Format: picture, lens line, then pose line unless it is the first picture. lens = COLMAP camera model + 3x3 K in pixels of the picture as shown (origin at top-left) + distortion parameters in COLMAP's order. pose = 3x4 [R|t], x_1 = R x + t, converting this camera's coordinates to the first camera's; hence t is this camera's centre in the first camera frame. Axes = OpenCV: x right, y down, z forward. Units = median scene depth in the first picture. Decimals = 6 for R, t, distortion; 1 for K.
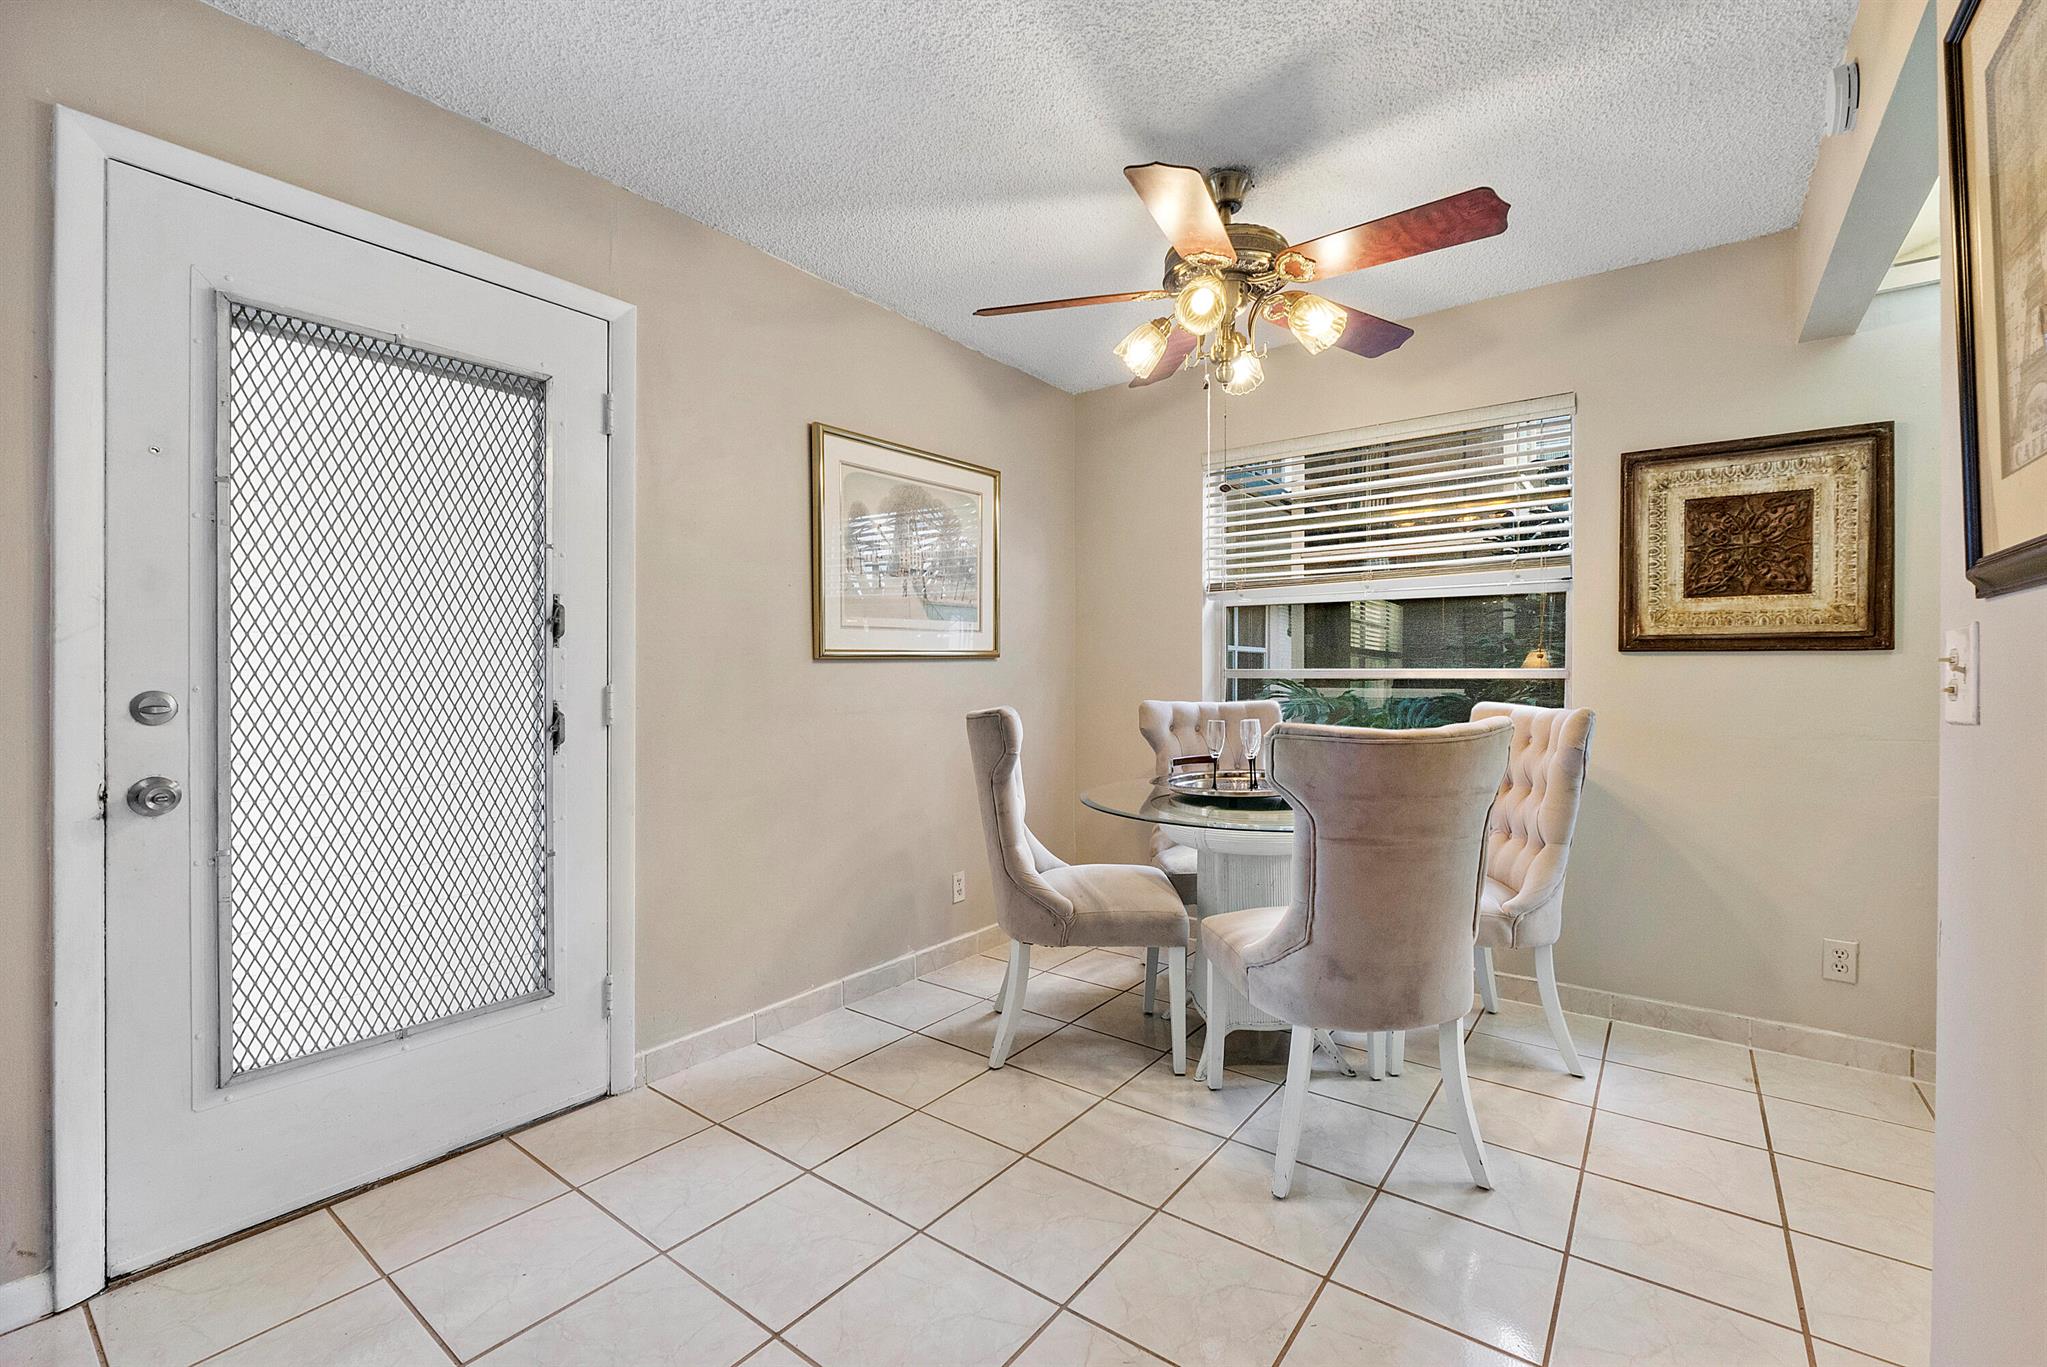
lens RADIAL K [[871.5, 0, 1039.2], [0, 871.5, 676.0], [0, 0, 1]] dist [-0.007392, 0.000151]
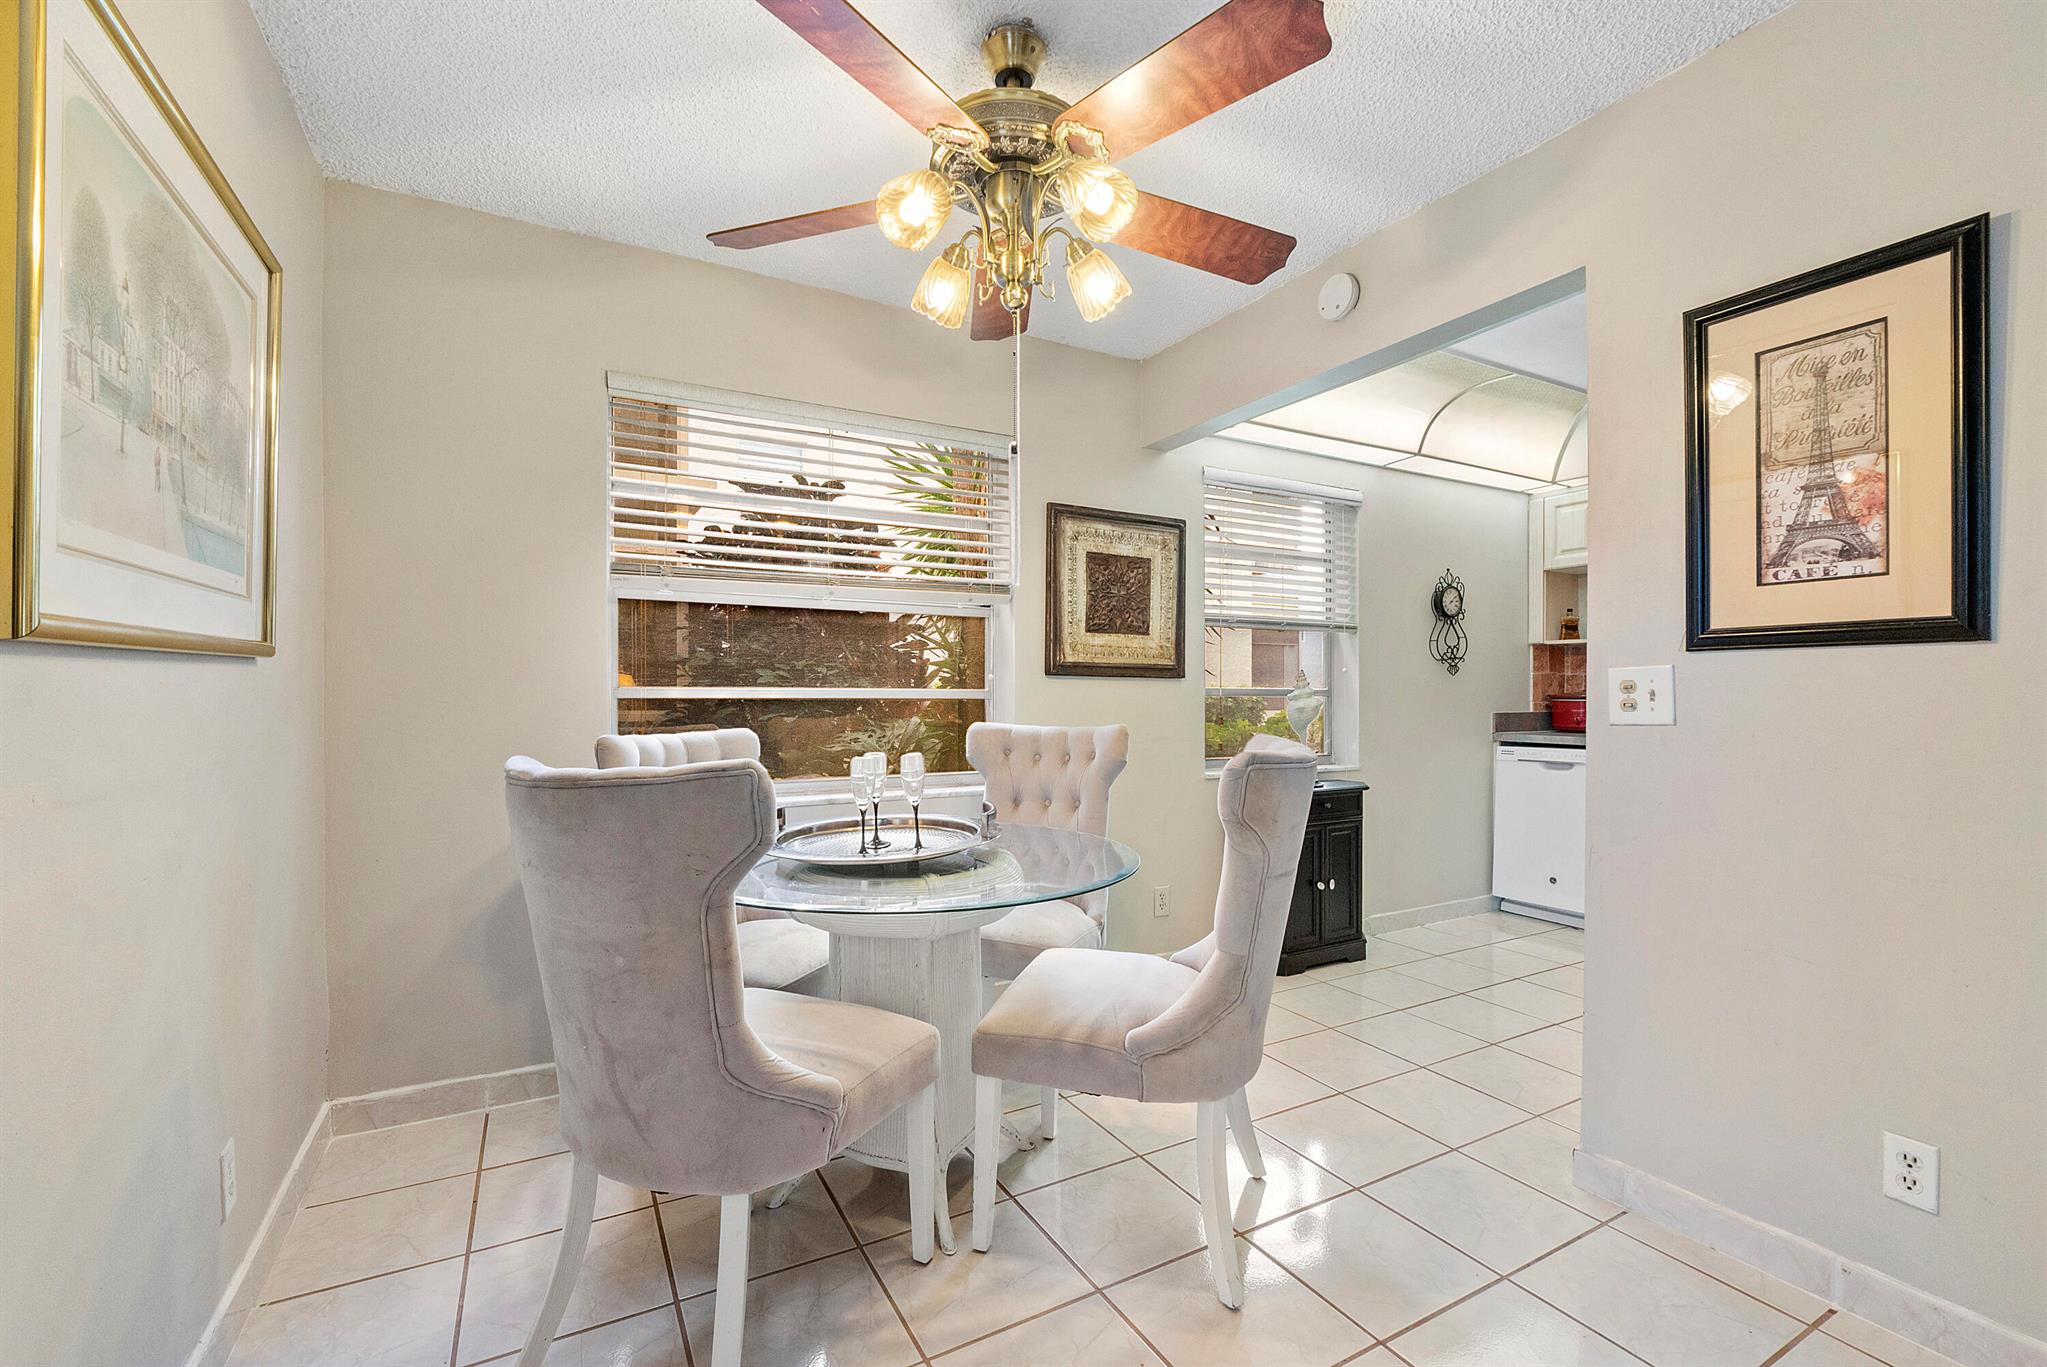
lens RADIAL K [[871.5, 0, 1015.3], [0, 871.5, 698.1], [0, 0, 1]] dist [-0.007392, 0.000151]
pose [[0.416054, -0.001753, 0.909338, -0.426466], [-0.001300, 0.999996, 0.002522, -0.000745], [-0.909339, -0.002232, 0.416050, 0.610630]]
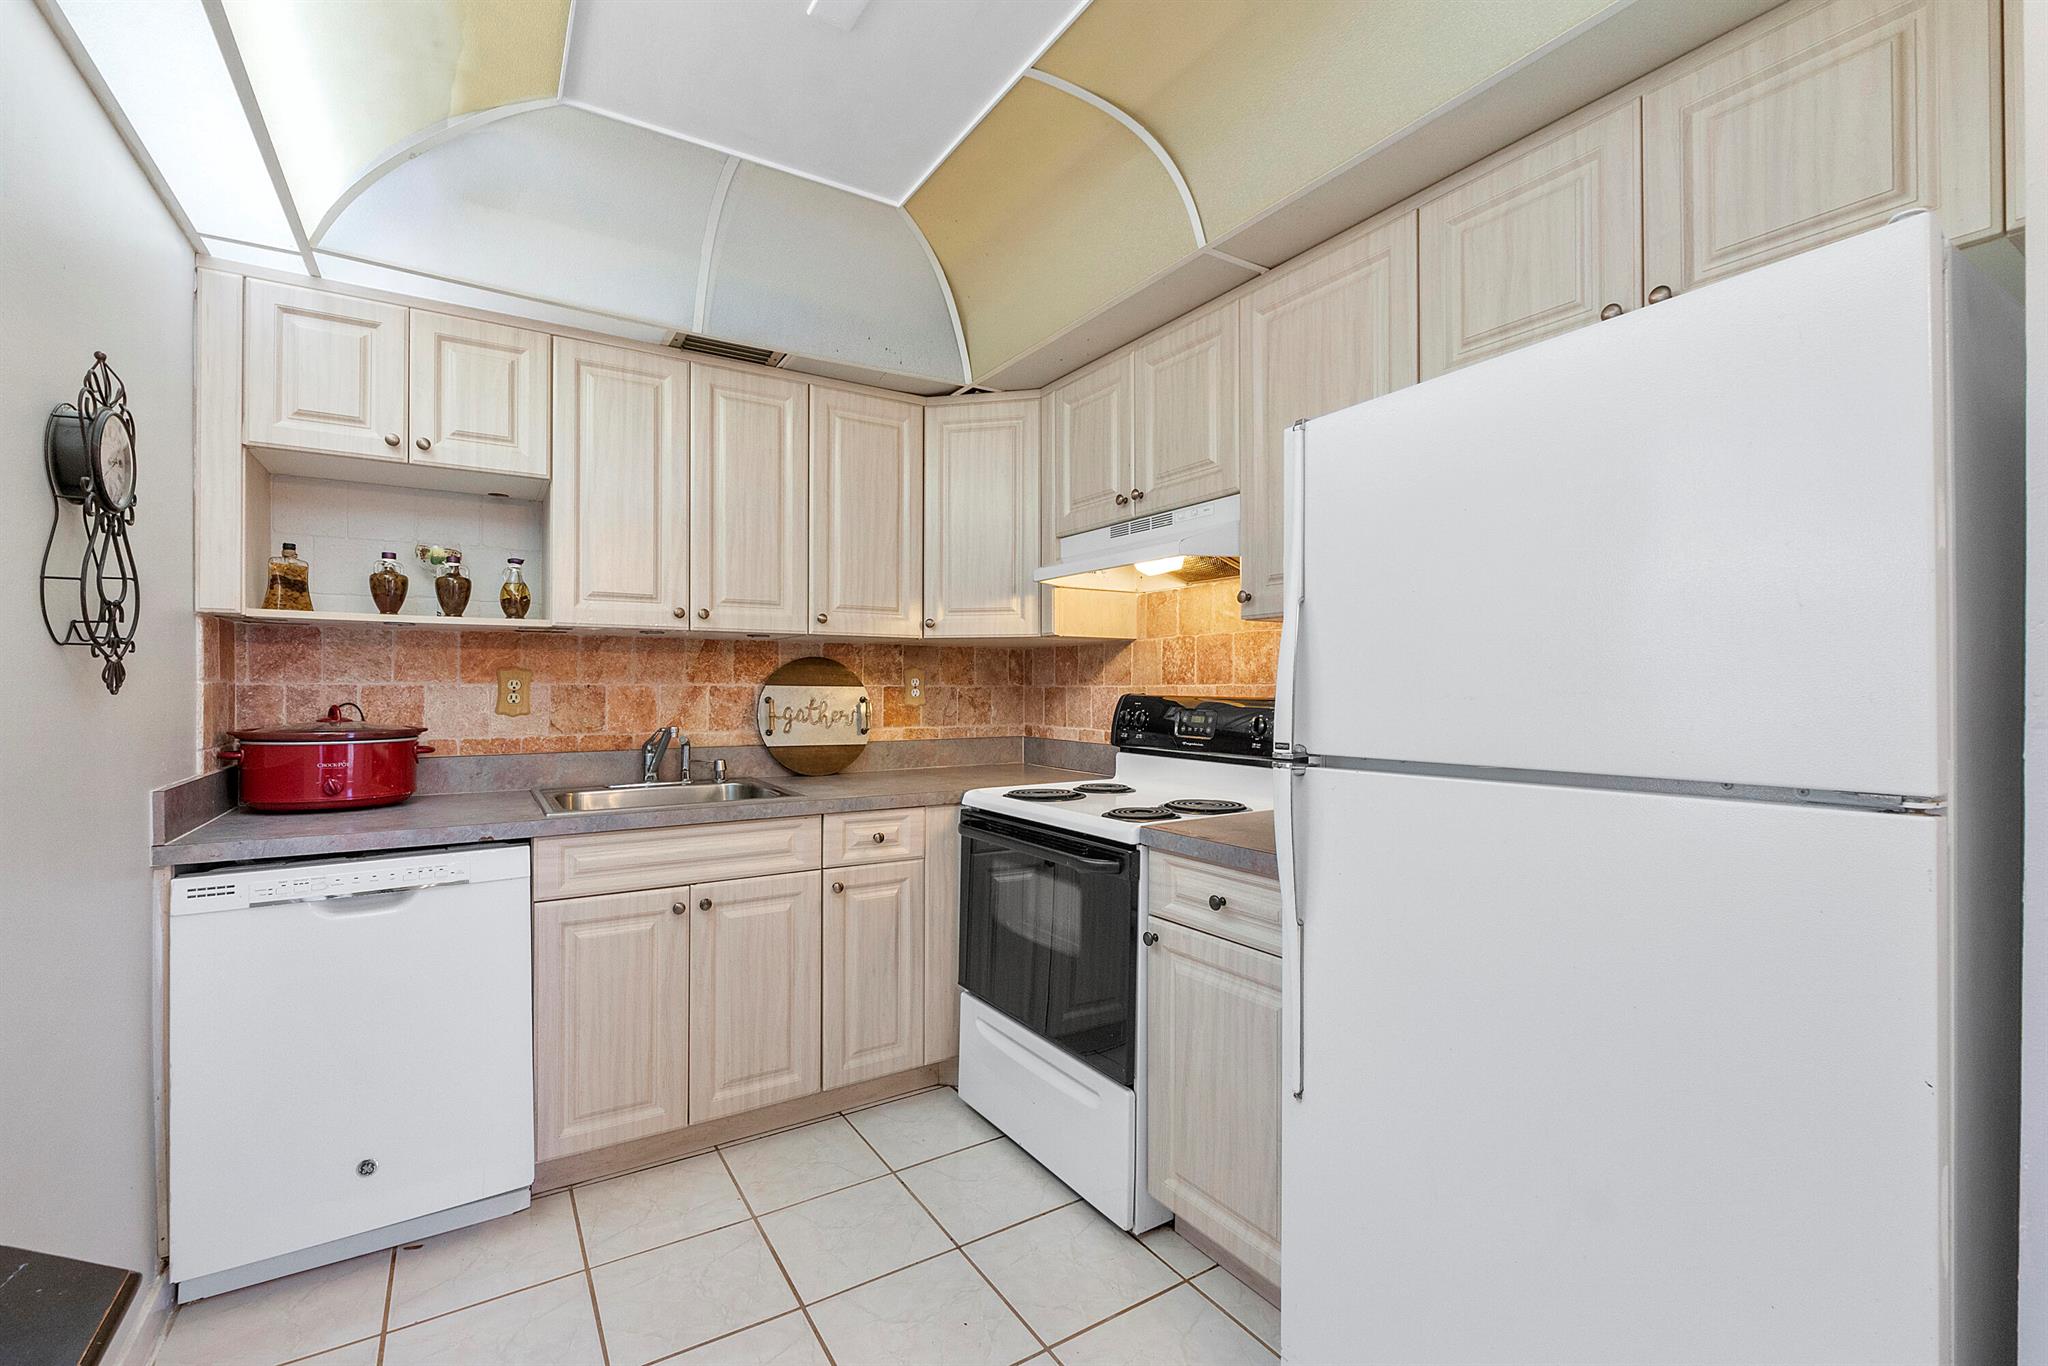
lens RADIAL K [[872.0, 0, 1037.6], [0, 872.0, 686.7], [0, 0, 1]] dist [-0.007392, 0.000151]
pose [[-0.936092, 0.003449, 0.351739, 0.739321], [0.004629, 0.999986, 0.002515, -0.045141], [-0.351726, 0.003982, -0.936095, 0.836889]]
